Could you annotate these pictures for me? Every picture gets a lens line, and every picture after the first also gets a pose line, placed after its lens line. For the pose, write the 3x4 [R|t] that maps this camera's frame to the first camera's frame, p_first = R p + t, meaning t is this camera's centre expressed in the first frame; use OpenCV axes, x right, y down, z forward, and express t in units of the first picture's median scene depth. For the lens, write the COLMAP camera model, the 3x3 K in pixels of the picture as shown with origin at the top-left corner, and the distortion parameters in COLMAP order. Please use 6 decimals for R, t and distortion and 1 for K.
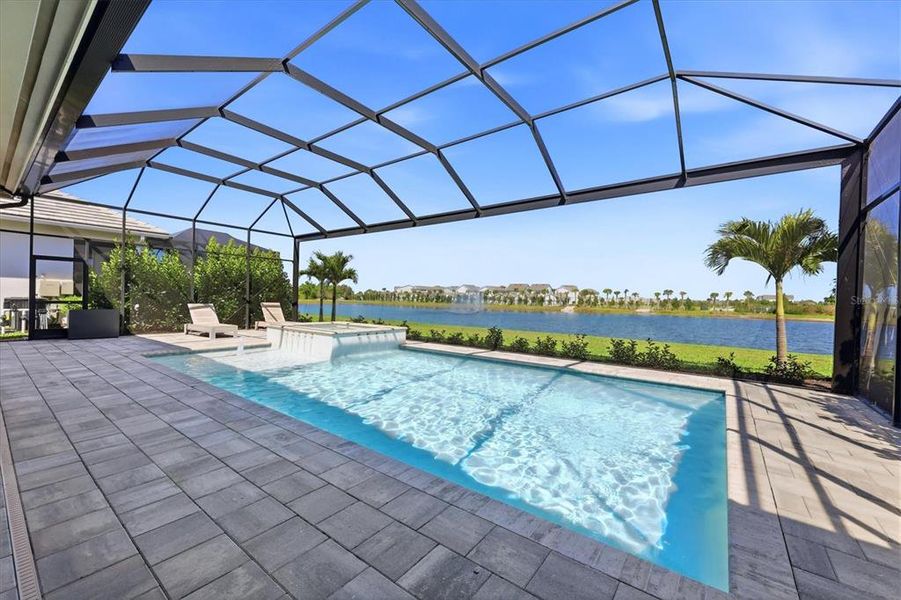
lens RADIAL K [[360.7, 0, 454.3], [0, 360.7, 300.7], [0, 0, 1]] dist [0.001822, 0.000310]
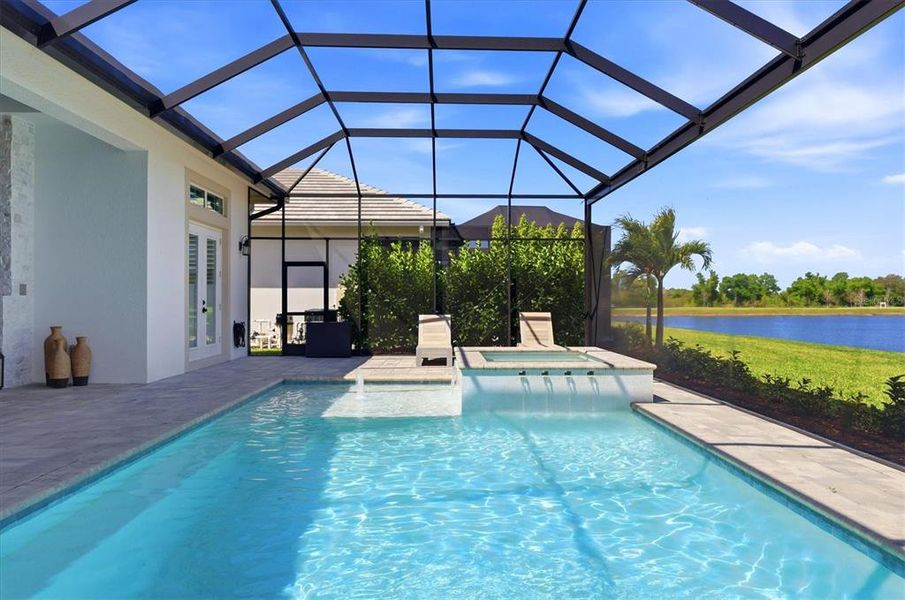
lens RADIAL K [[647.2, 0, 452.5], [0, 647.2, 300.0], [0, 0, 1]] dist [-0.004948, -0.001123]
pose [[0.613629, -0.022930, -0.789261, 0.321520], [0.009732, 0.999722, -0.021478, 0.007400], [0.789534, 0.005499, 0.613682, 0.294296]]
